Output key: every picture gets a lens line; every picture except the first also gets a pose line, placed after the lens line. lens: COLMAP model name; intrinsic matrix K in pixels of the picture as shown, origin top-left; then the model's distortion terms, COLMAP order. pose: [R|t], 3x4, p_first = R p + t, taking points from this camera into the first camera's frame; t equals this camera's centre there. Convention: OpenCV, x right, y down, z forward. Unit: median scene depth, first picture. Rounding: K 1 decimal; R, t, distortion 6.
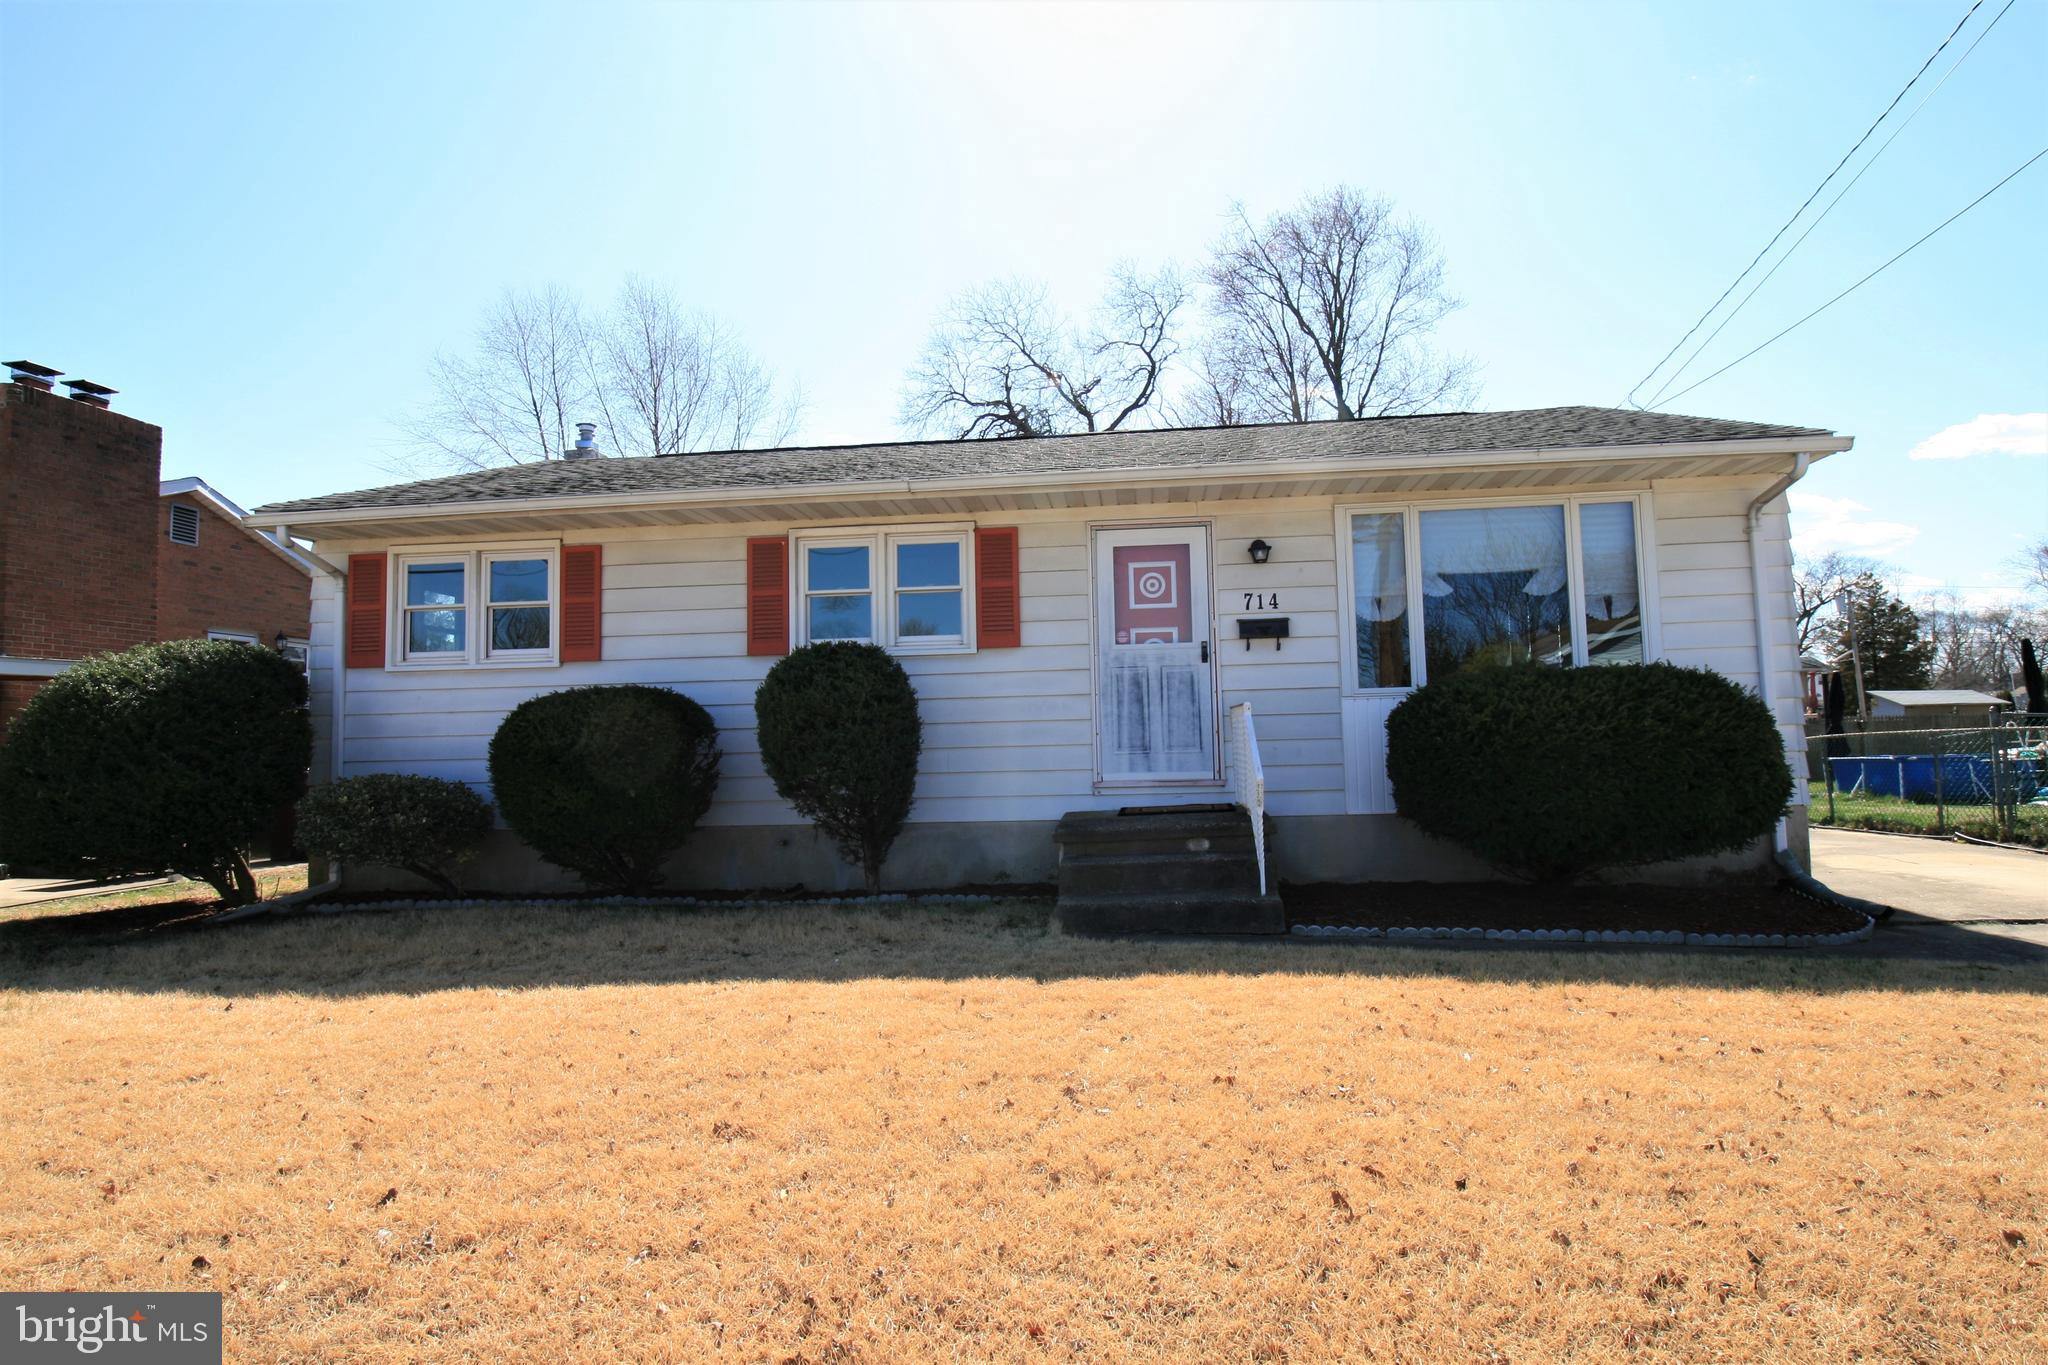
lens RADIAL K [[1130.3, 0, 1035.3], [0, 1130.3, 682.9], [0, 0, 1]] dist [0.005707, -0.007123]
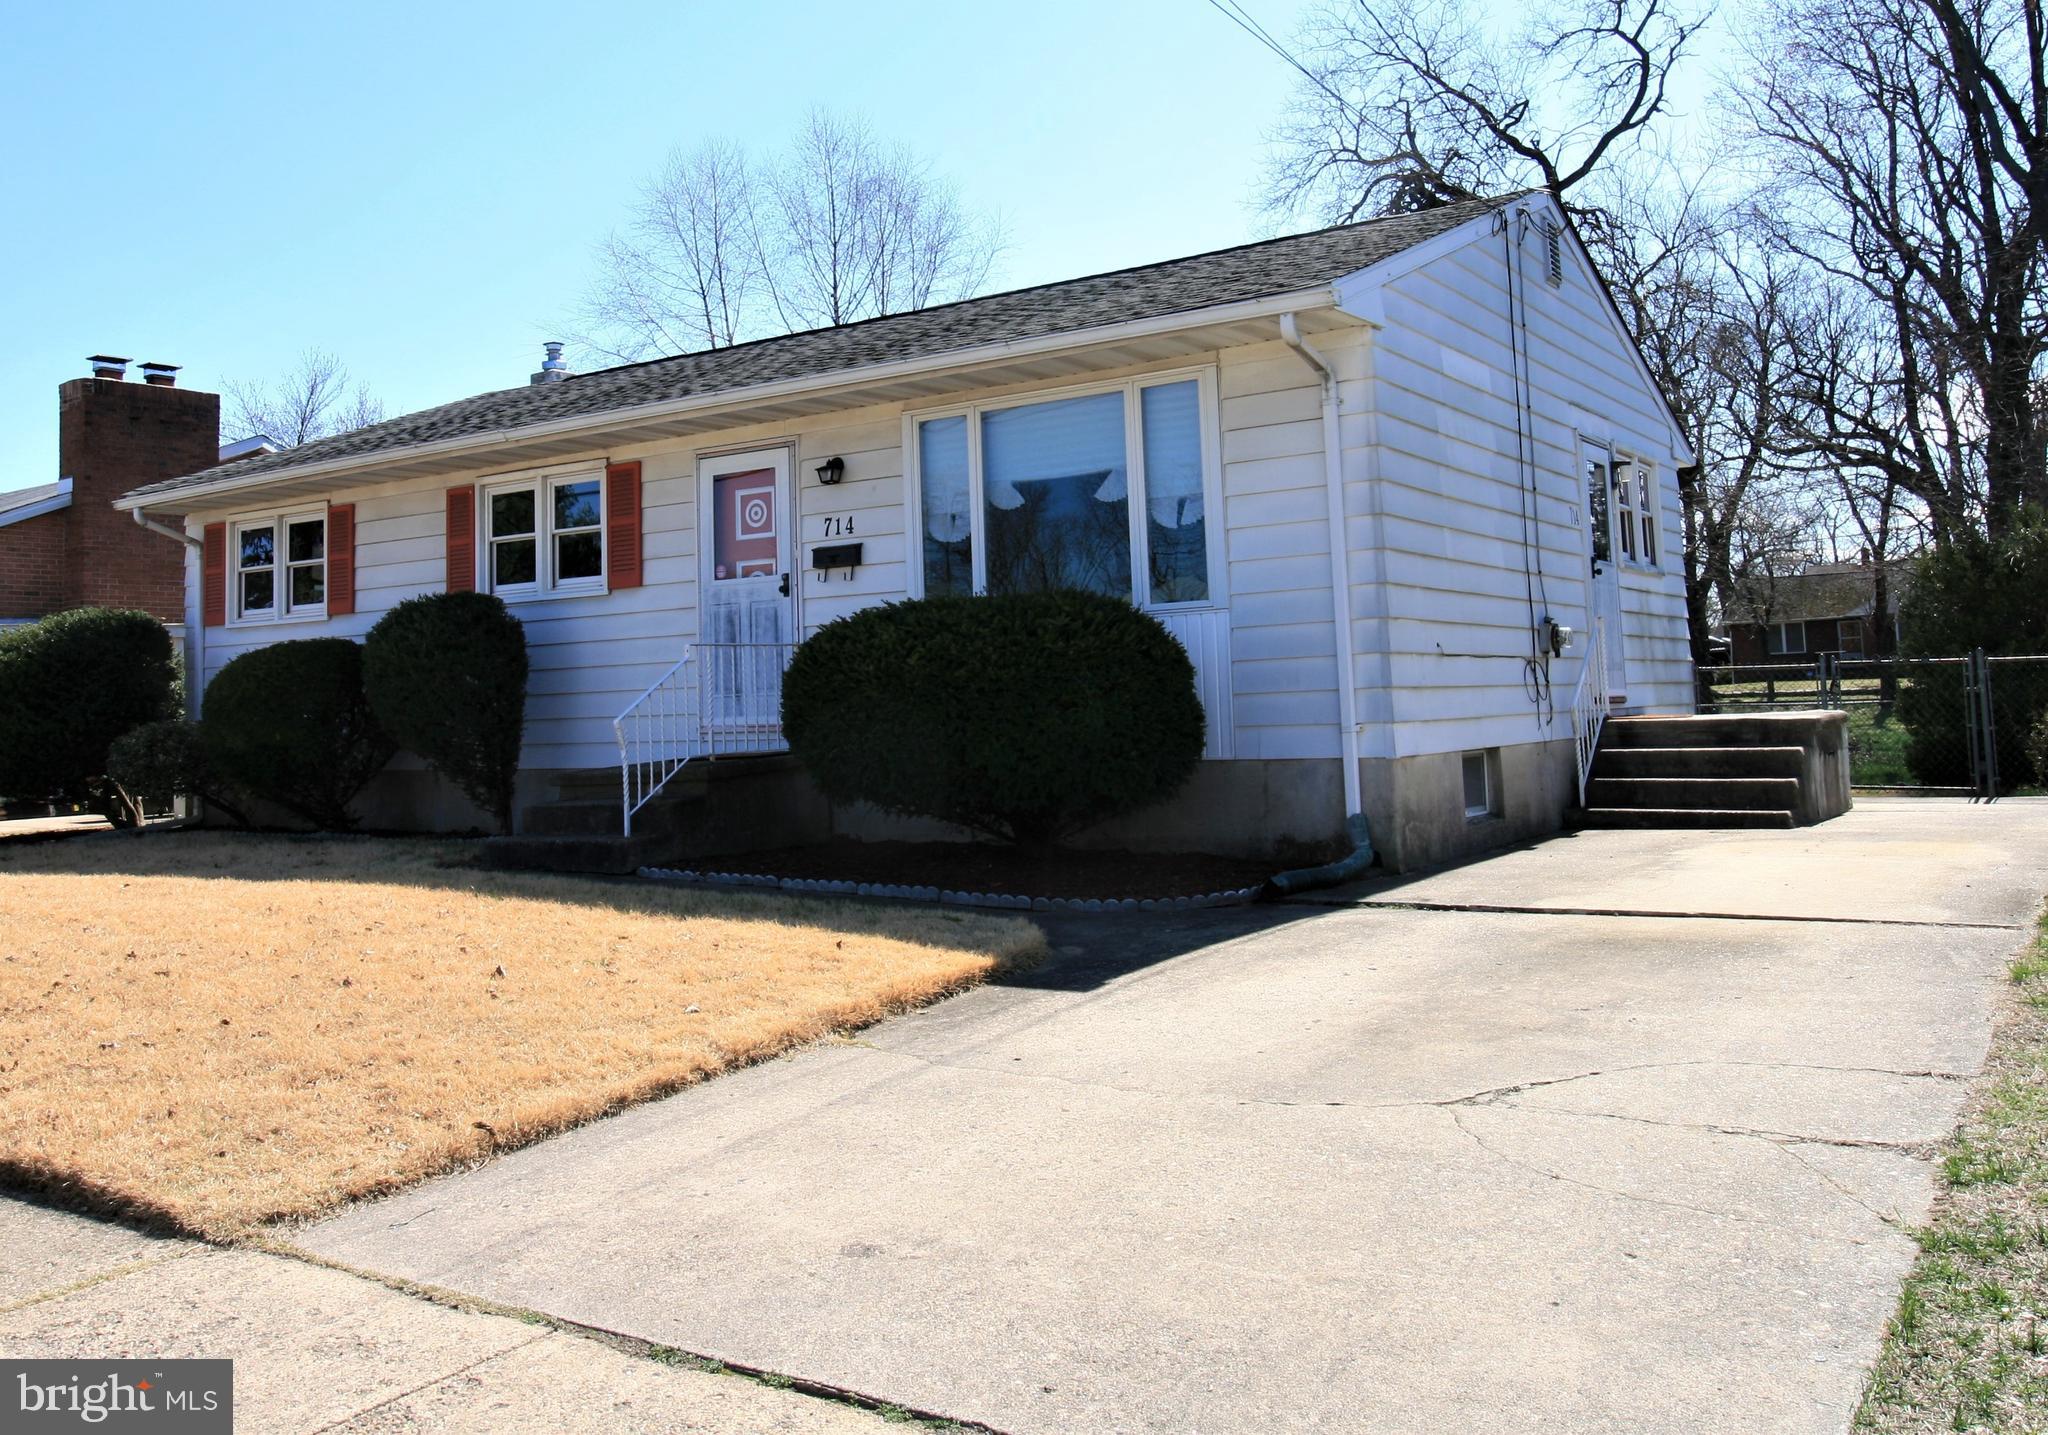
lens RADIAL K [[1746.3, 0, 894.0], [0, 1746.3, 584.9], [0, 0, 1]] dist [0.015689, -0.015053]
pose [[0.867362, -0.040359, -0.496038, 0.905855], [0.042875, 0.999060, -0.006316, -0.014435], [0.495827, -0.015789, 0.868278, -0.182109]]
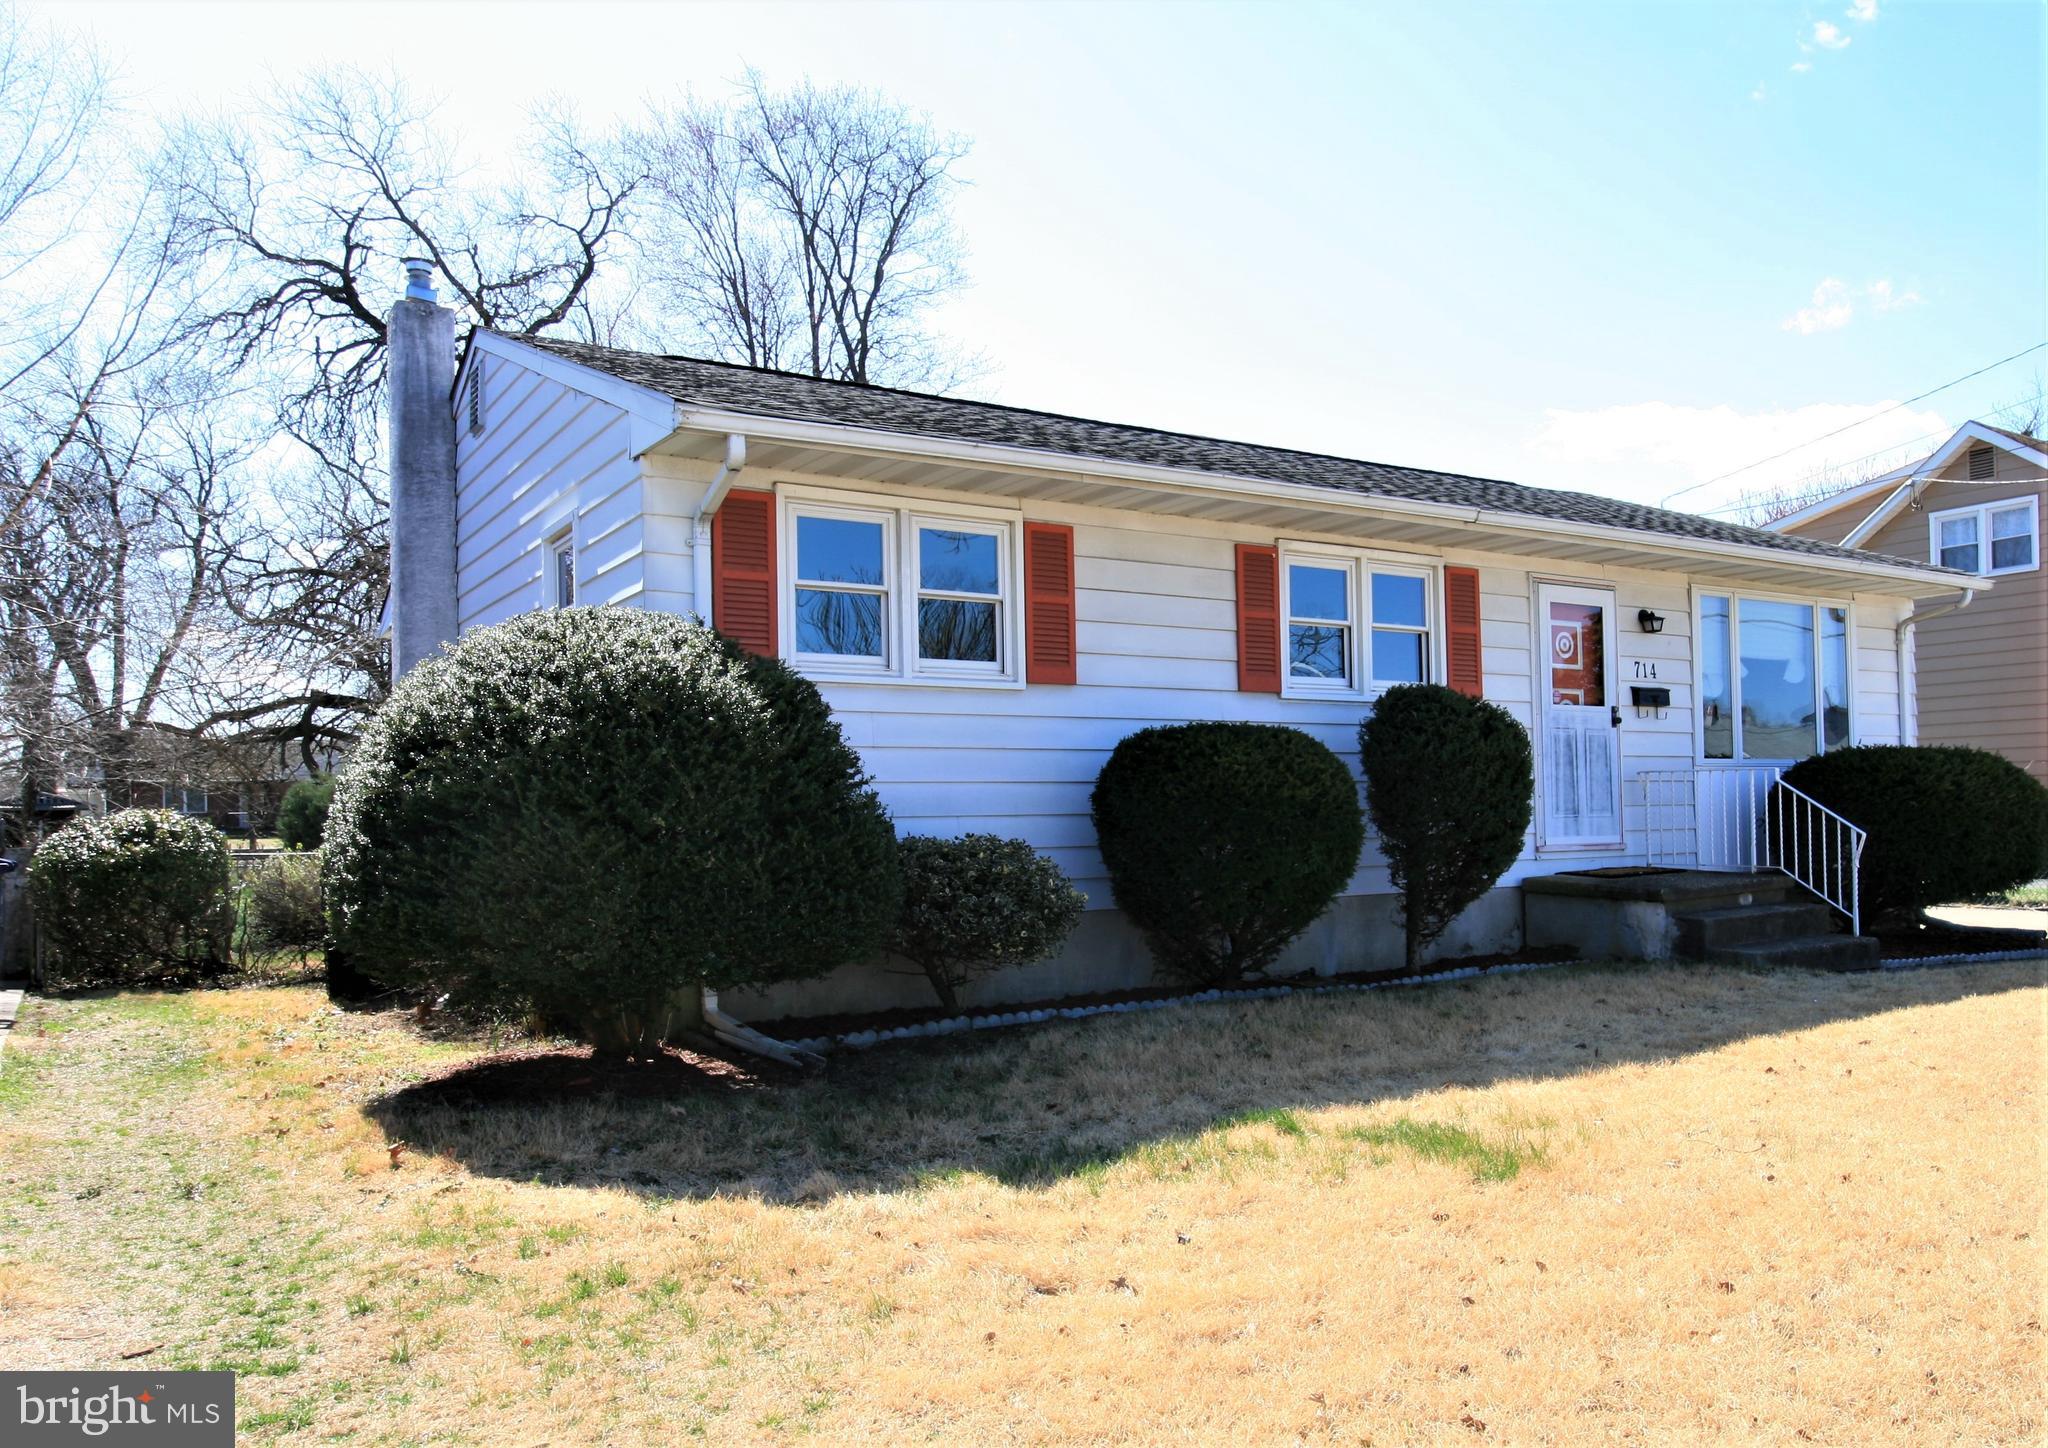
lens RADIAL K [[1540.3, 0, 1112.5], [0, 1540.3, 790.8], [0, 0, 1]] dist [0.000092, -0.002425]
pose [[0.773248, 0.020008, 0.633788, -1.038296], [-0.044597, 0.998743, 0.022880, 0.026317], [-0.632534, -0.045957, 0.773168, 0.213516]]
